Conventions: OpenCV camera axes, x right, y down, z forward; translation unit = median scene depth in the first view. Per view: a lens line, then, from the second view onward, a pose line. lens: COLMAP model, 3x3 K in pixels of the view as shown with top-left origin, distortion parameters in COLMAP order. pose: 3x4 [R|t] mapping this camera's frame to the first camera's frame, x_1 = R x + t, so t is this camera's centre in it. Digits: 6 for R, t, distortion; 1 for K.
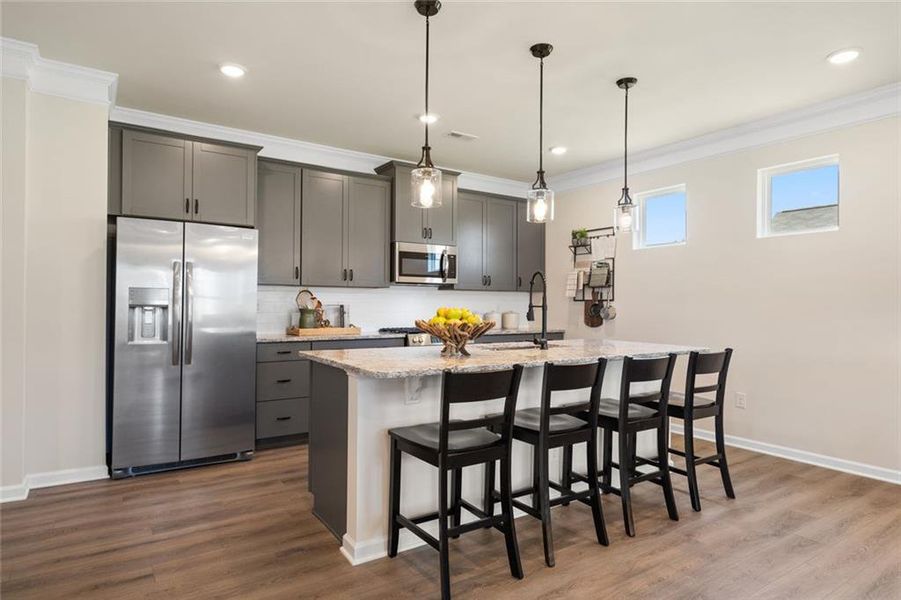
lens RADIAL K [[530.8, 0, 455.7], [0, 530.8, 303.0], [0, 0, 1]] dist [0.007166, -0.000017]
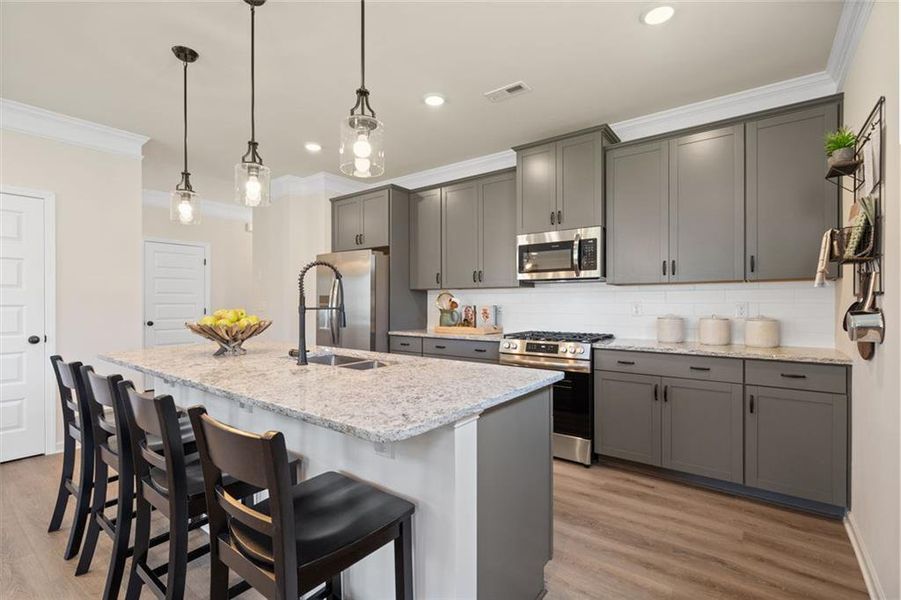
lens RADIAL K [[424.7, 0, 434.4], [0, 424.7, 304.1], [0, 0, 1]] dist [-0.005276, 0.003823]
pose [[0.306796, -0.006537, -0.951753, 0.822914], [0.007717, 0.999961, -0.004380, 0.006170], [0.951744, -0.006001, 0.306835, 0.976689]]
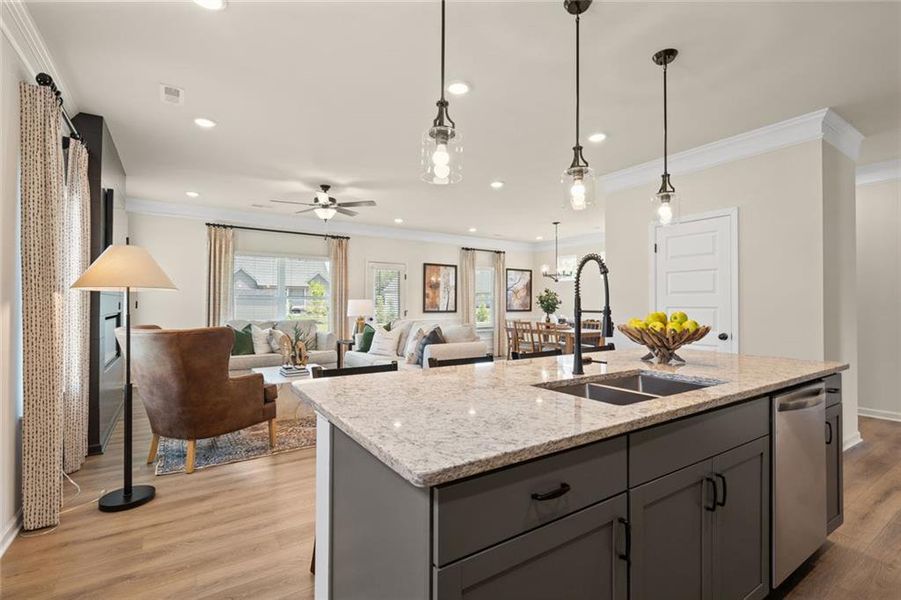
lens RADIAL K [[424.7, 0, 449.3], [0, 424.7, 297.1], [0, 0, 1]] dist [-0.005276, 0.003823]
pose [[-0.999782, -0.010564, 0.018033, 0.317881], [-0.011038, 0.999590, -0.026408, 0.006886], [-0.017746, -0.026601, -0.999489, 1.561716]]
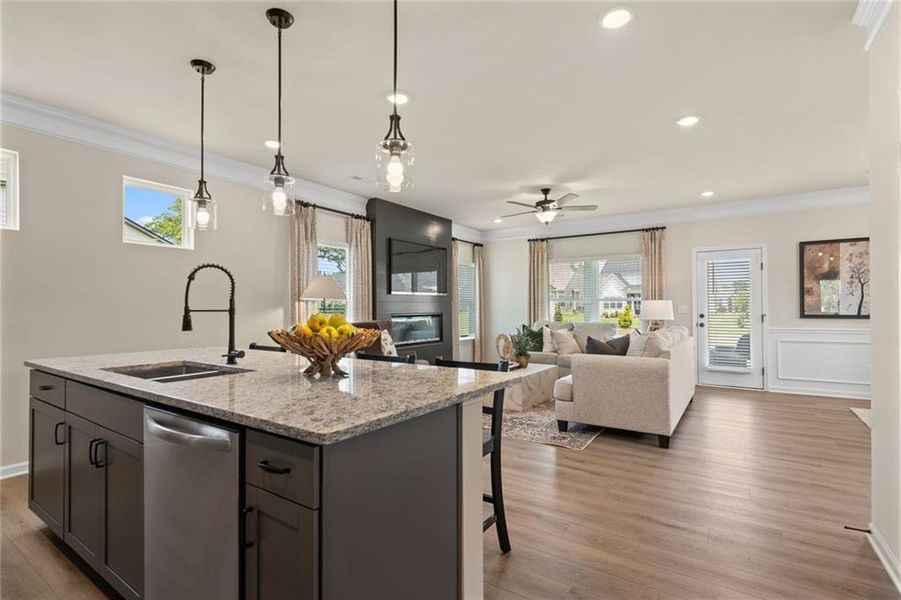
lens RADIAL K [[424.7, 0, 445.4], [0, 424.7, 305.4], [0, 0, 1]] dist [-0.005276, 0.003823]
pose [[-0.357934, -0.001790, 0.933745, -0.547258], [-0.007073, 0.999975, -0.000795, -0.002761], [-0.933720, -0.006889, -0.357938, 0.925049]]
